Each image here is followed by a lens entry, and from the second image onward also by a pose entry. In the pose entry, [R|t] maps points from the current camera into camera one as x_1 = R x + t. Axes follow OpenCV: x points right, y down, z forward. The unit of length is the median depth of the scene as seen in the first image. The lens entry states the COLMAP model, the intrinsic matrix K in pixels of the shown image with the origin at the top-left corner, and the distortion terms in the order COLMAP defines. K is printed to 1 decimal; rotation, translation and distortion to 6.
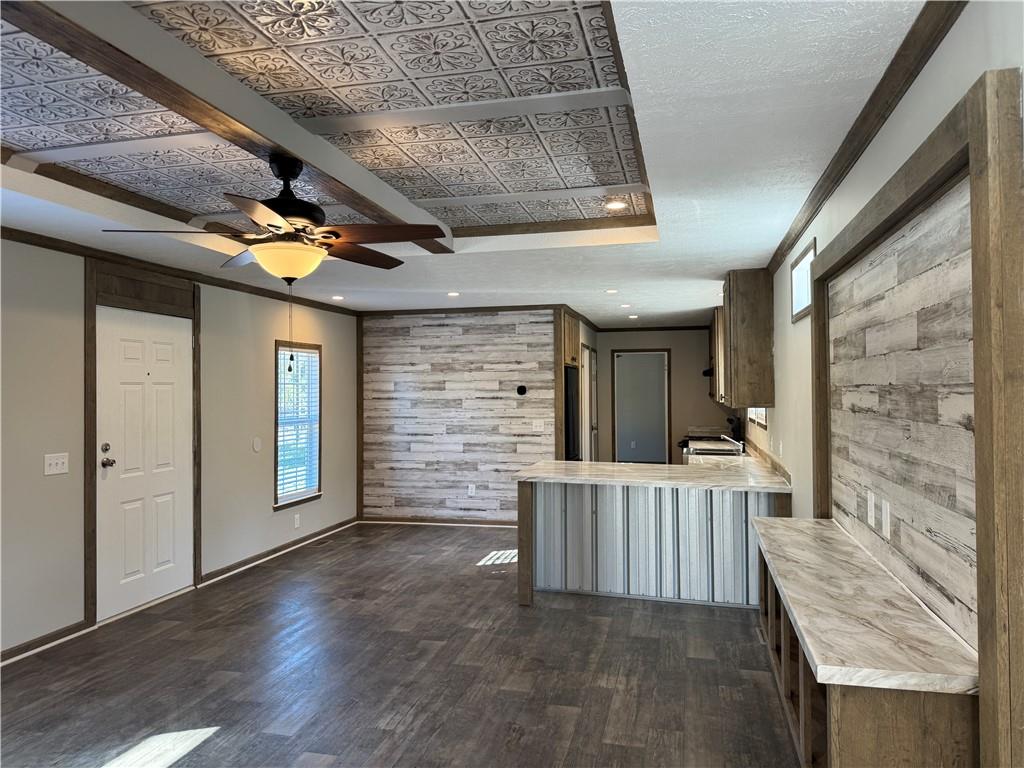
lens RADIAL K [[719.7, 0, 505.8], [0, 719.7, 377.2], [0, 0, 1]] dist [0.081133, -0.106178]
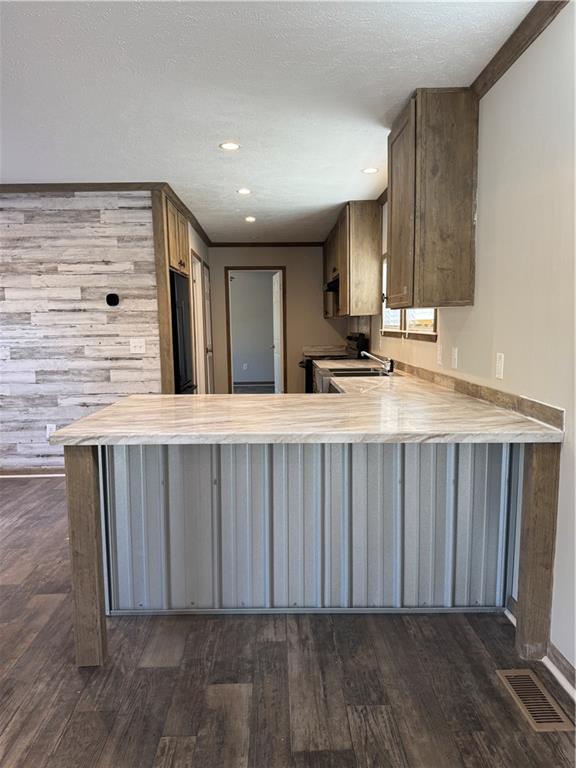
lens RADIAL K [[539.8, 0, 291.8], [0, 539.8, 389.1], [0, 0, 1]] dist [0.081133, -0.106178]
pose [[0.961735, -0.040121, 0.271029, 0.051824], [0.003637, 0.991002, 0.133795, 0.041542], [-0.273958, -0.127689, 0.953227, 0.449641]]
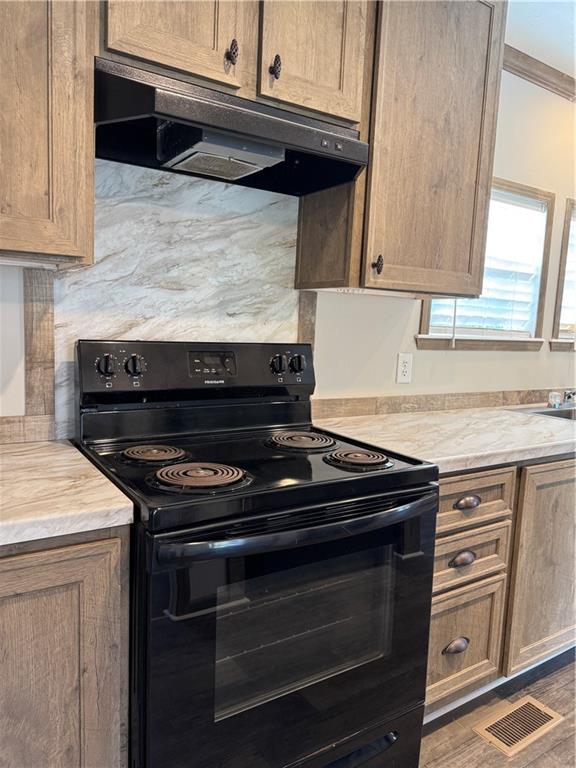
lens RADIAL K [[539.8, 0, 287.6], [0, 539.8, 384.0], [0, 0, 1]] dist [0.081133, -0.106178]
pose [[-0.730923, -0.103885, 0.674507, 0.221213], [-0.050019, 0.993843, 0.098865, 0.062134], [-0.680624, 0.038525, -0.731619, 1.478543]]
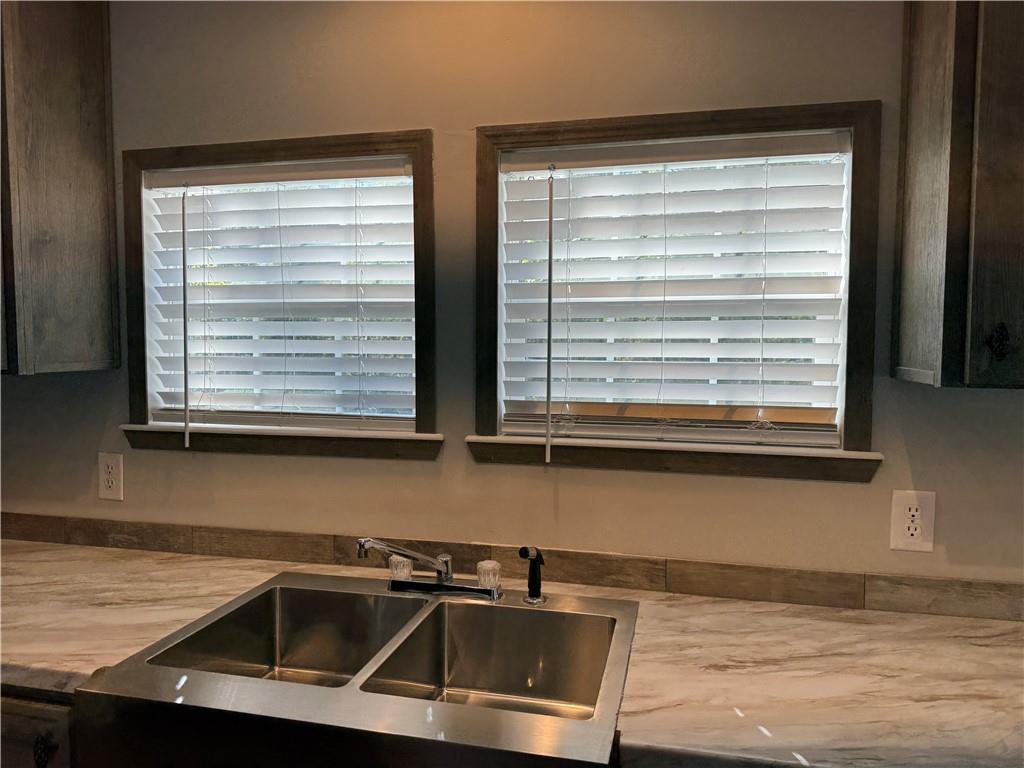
lens RADIAL K [[719.7, 0, 510.5], [0, 719.7, 388.9], [0, 0, 1]] dist [0.081133, -0.106178]
pose [[-0.004647, -0.052400, 0.998615, 0.110545], [-0.017768, 0.998473, 0.052310, 0.029853], [-0.999831, -0.017500, -0.005571, 1.027649]]
